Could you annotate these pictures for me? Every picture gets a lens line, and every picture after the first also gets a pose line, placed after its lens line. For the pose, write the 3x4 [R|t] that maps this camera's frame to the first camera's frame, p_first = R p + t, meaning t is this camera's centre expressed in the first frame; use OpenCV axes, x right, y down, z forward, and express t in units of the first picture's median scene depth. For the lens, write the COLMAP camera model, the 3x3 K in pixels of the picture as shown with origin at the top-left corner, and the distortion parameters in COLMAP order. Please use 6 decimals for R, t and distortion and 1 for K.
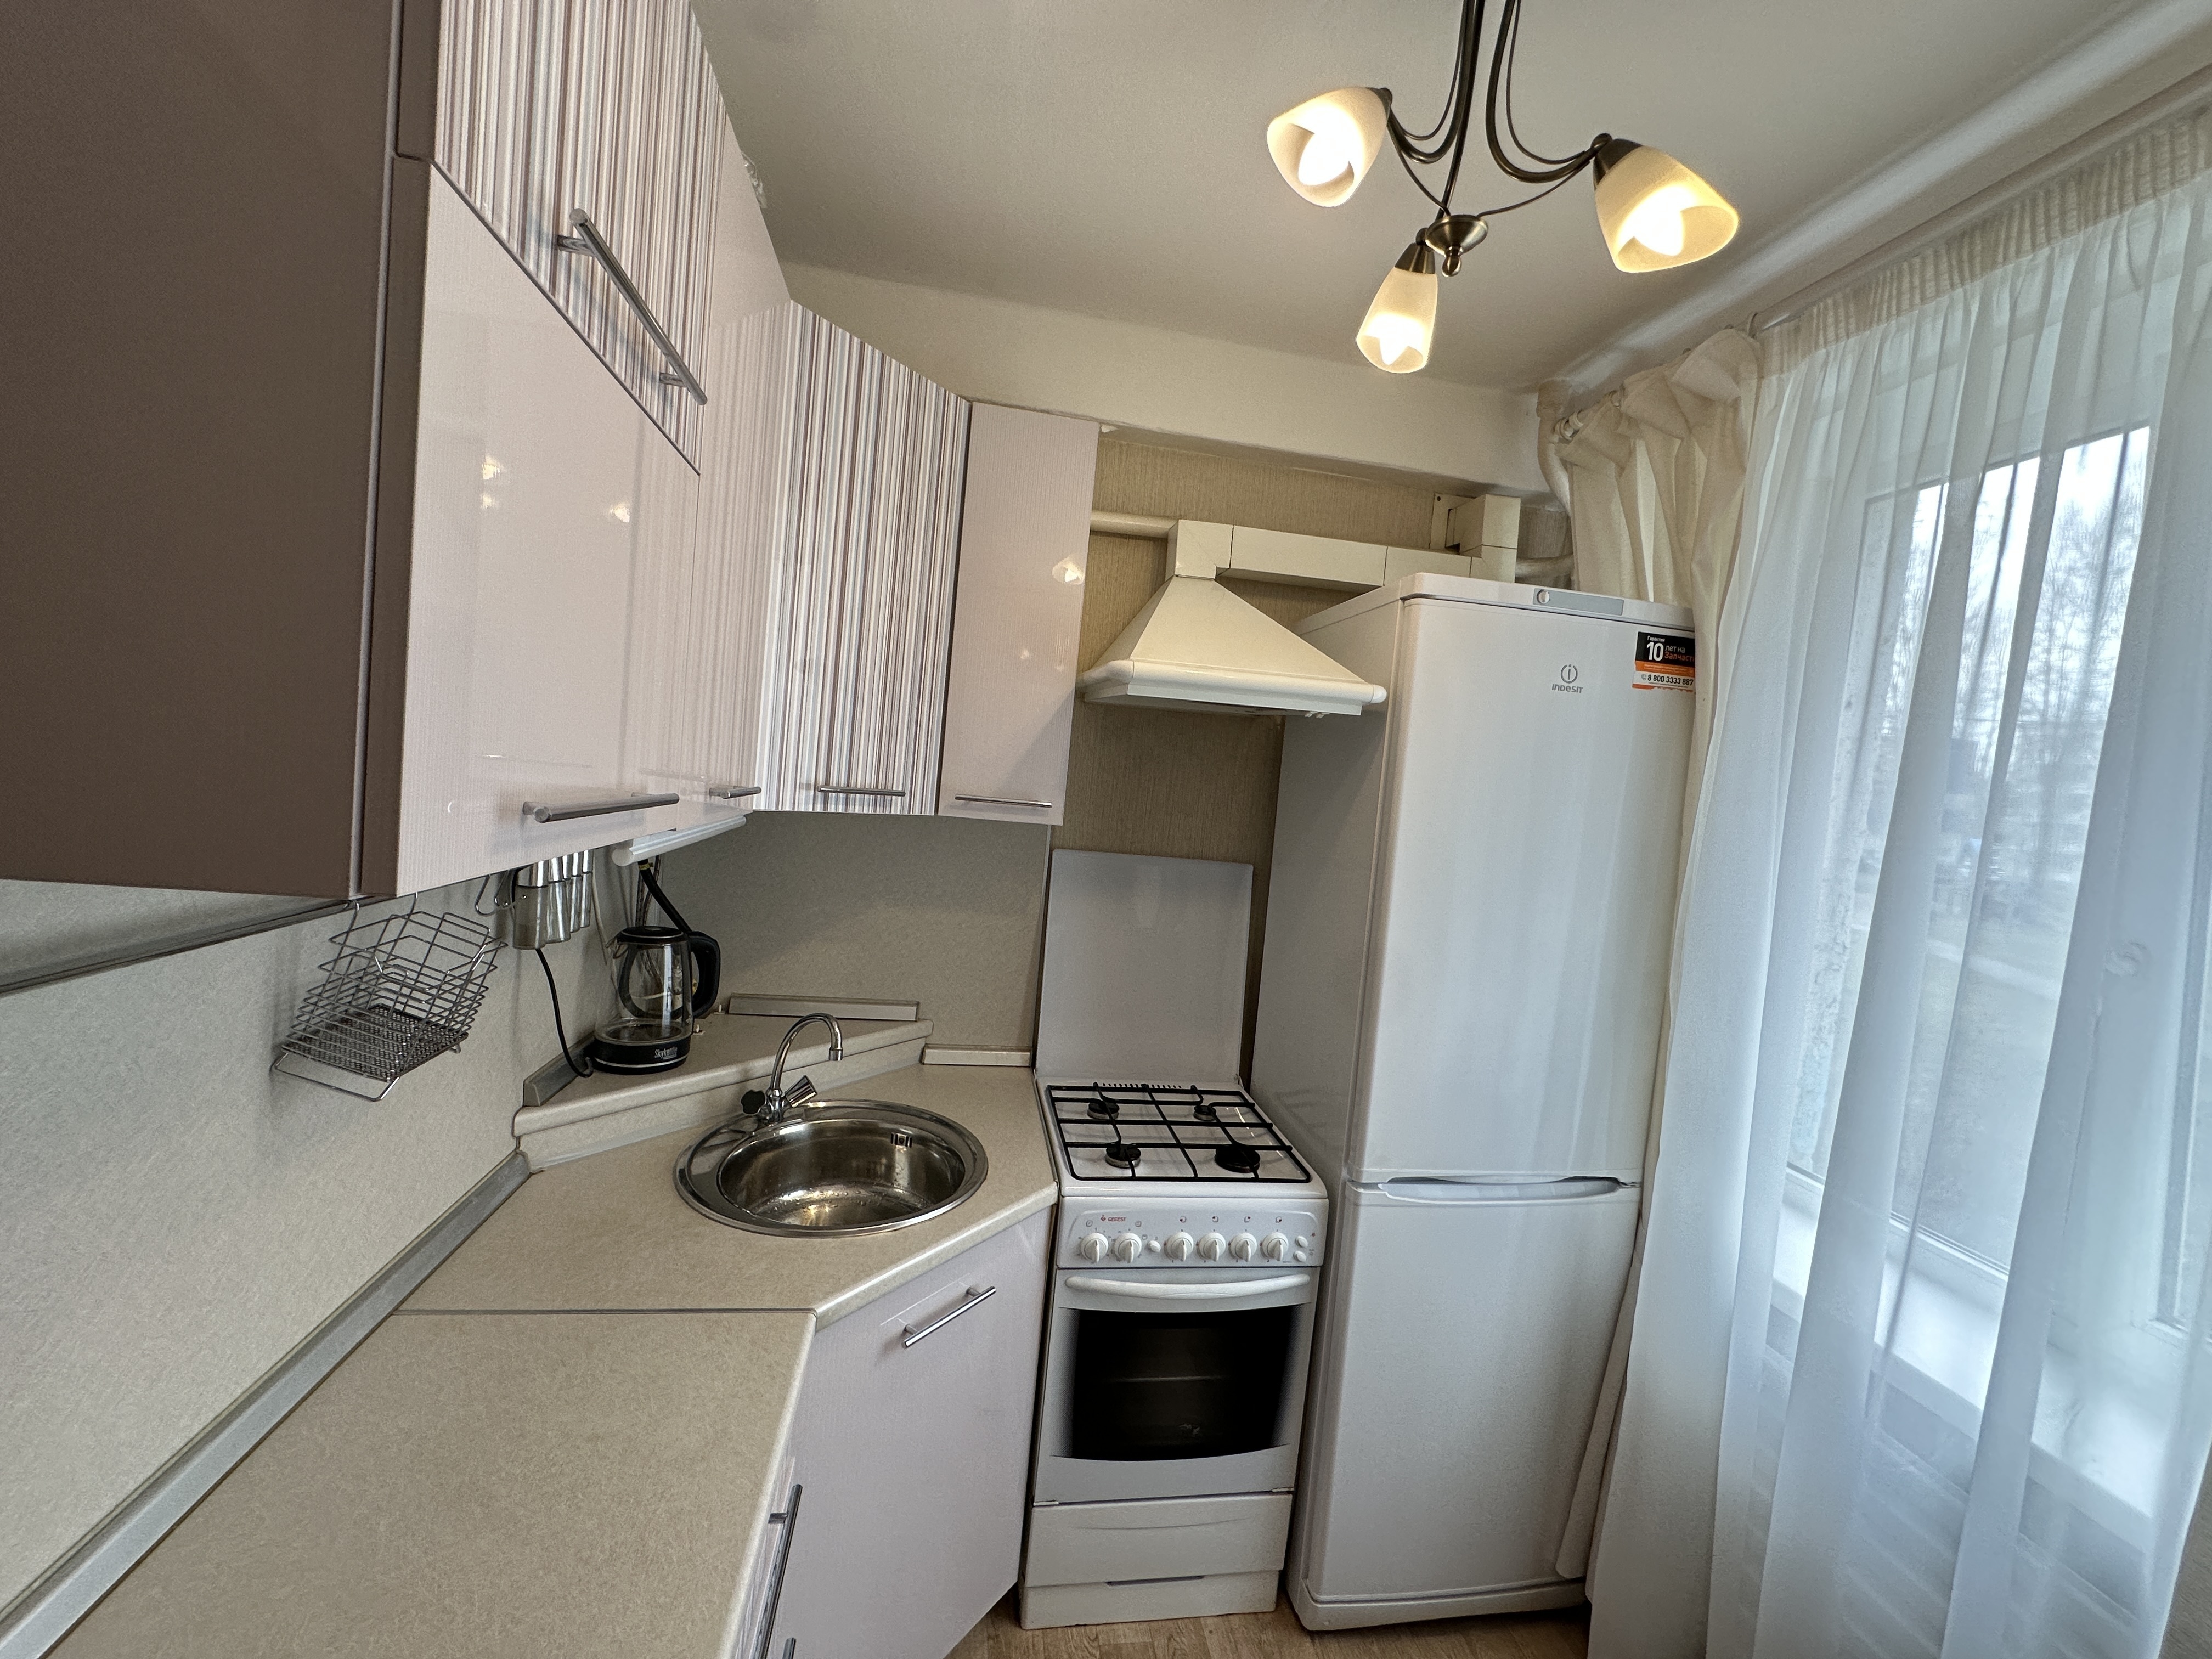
lens RADIAL K [[888.5, 0, 1109.5], [0, 888.5, 833.5], [0, 0, 1]] dist [0.000827, -0.000045]
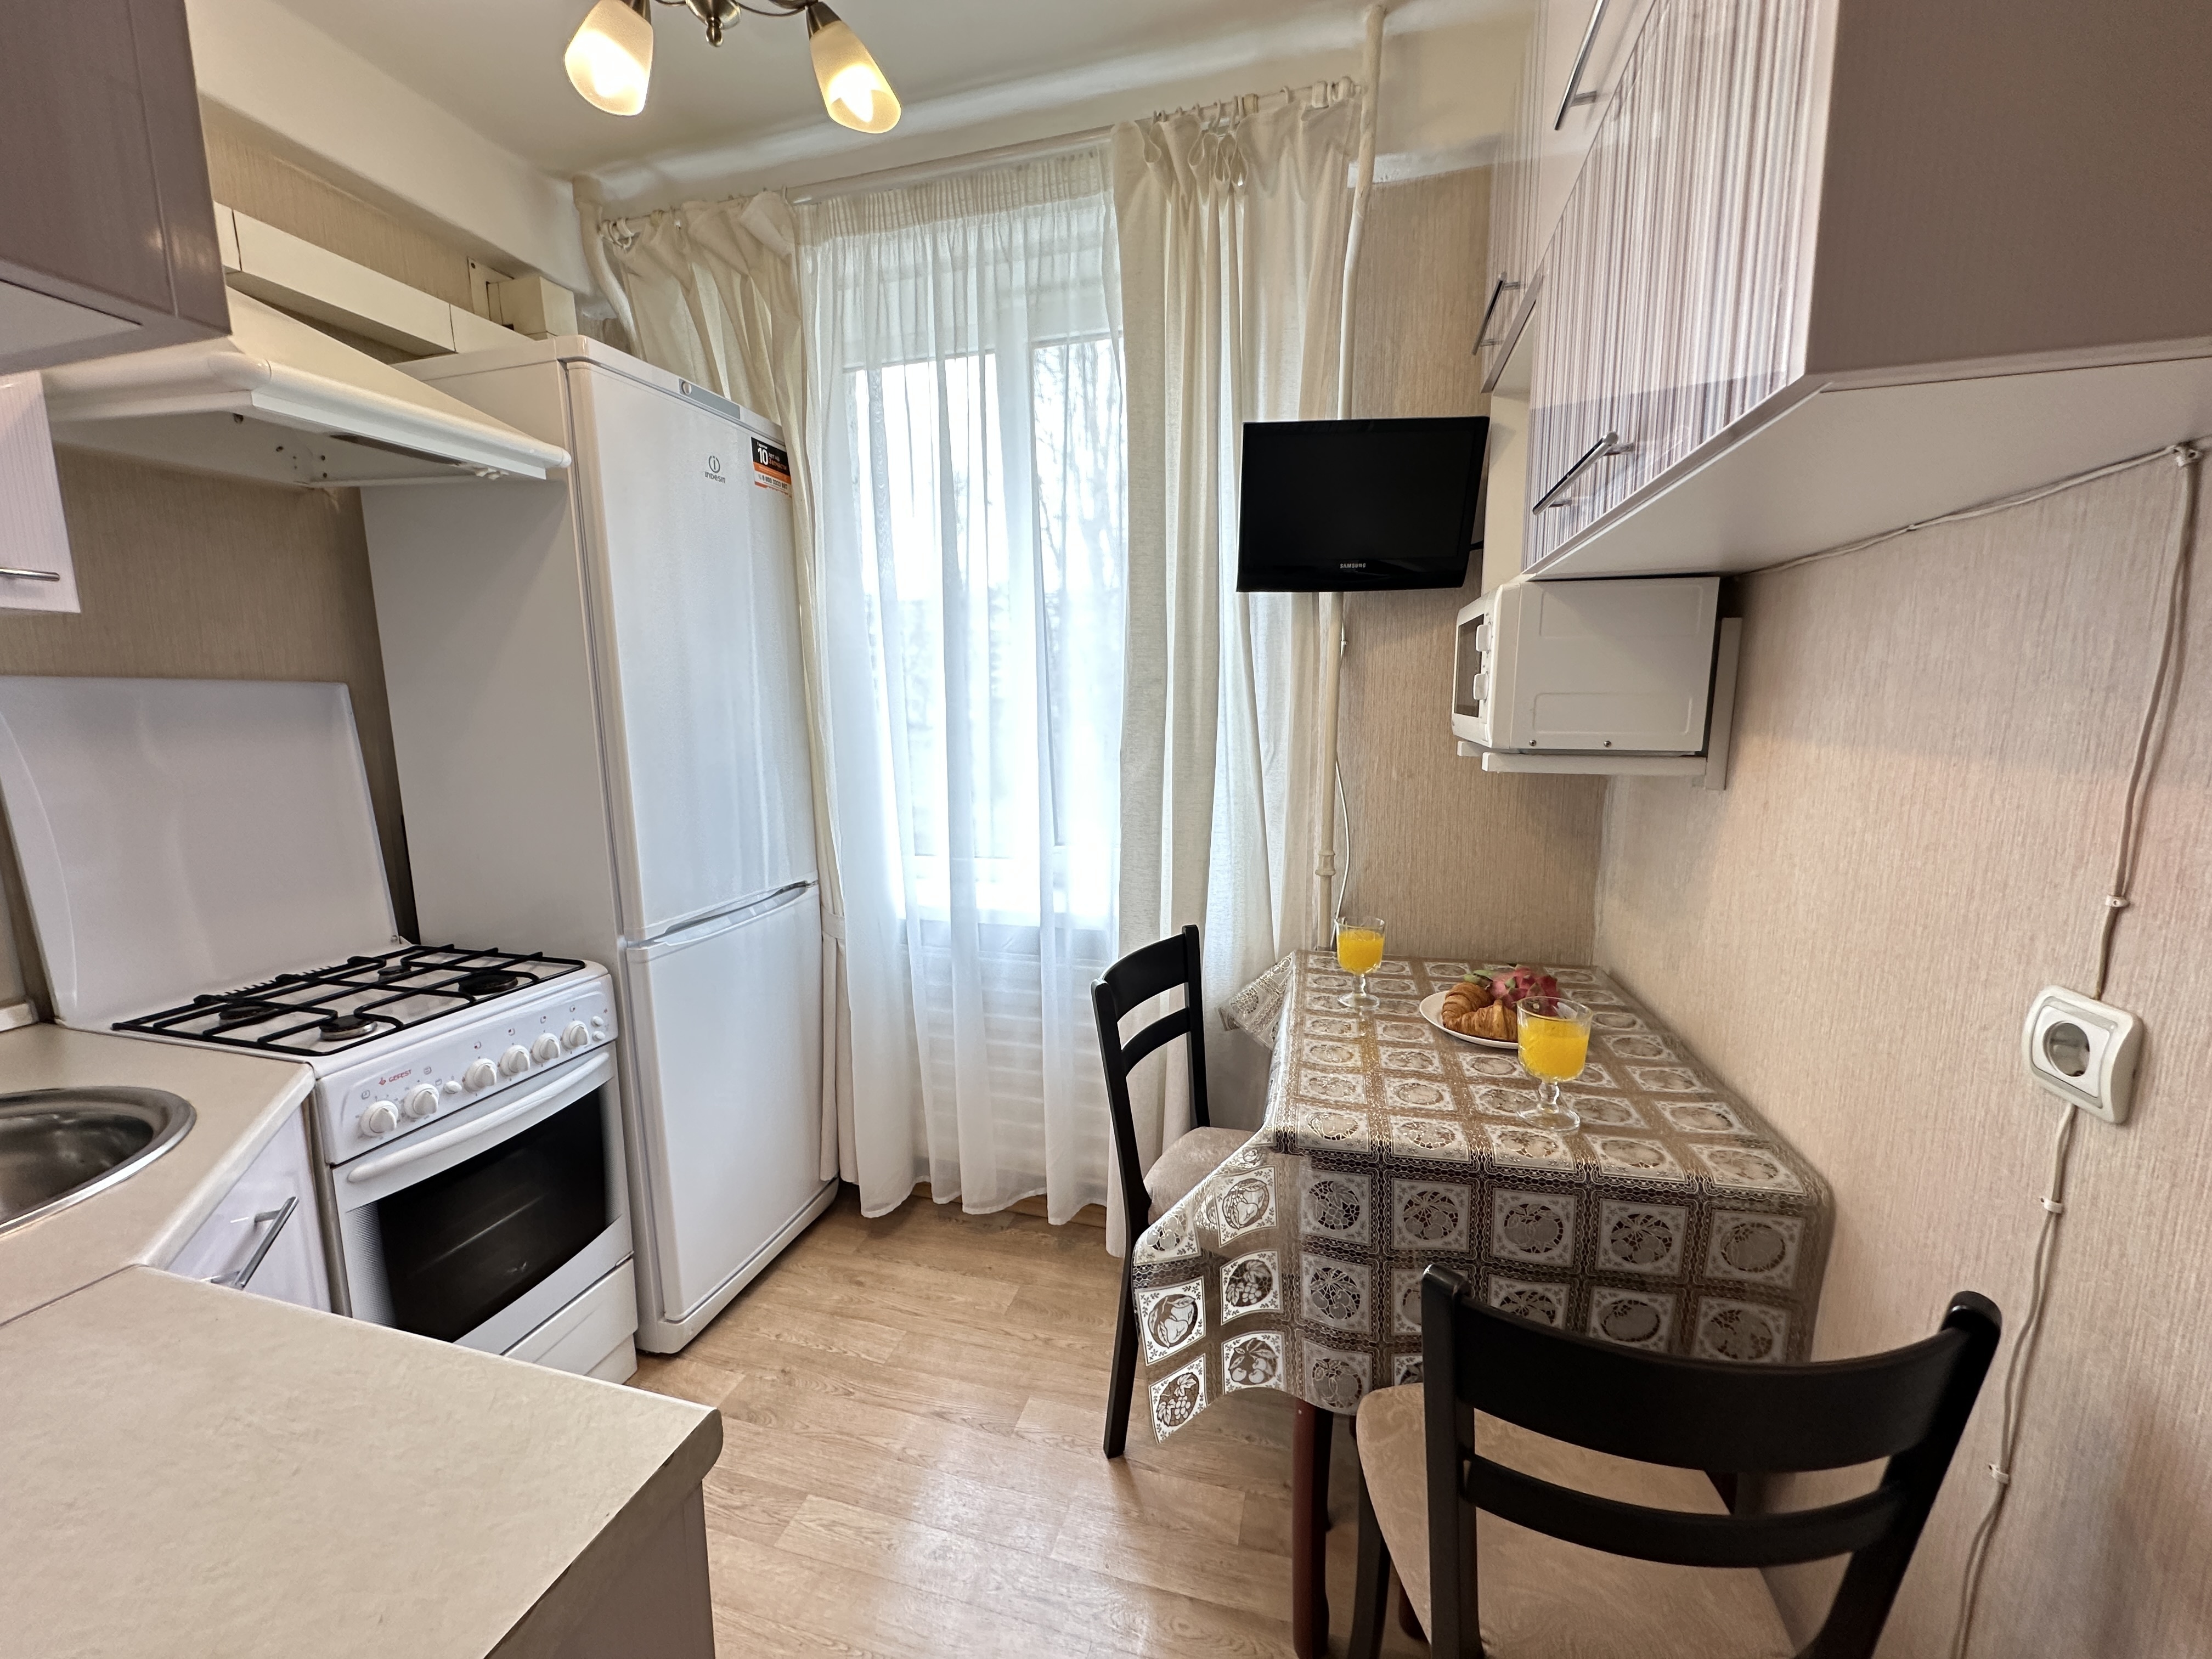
lens RADIAL K [[888.5, 0, 1107.2], [0, 888.5, 829.9], [0, 0, 1]] dist [0.000827, -0.000045]
pose [[0.429644, -0.221430, 0.875428, -0.373422], [0.113457, 0.975023, 0.190939, 0.119209], [-0.895842, 0.017288, 0.444036, 0.025612]]
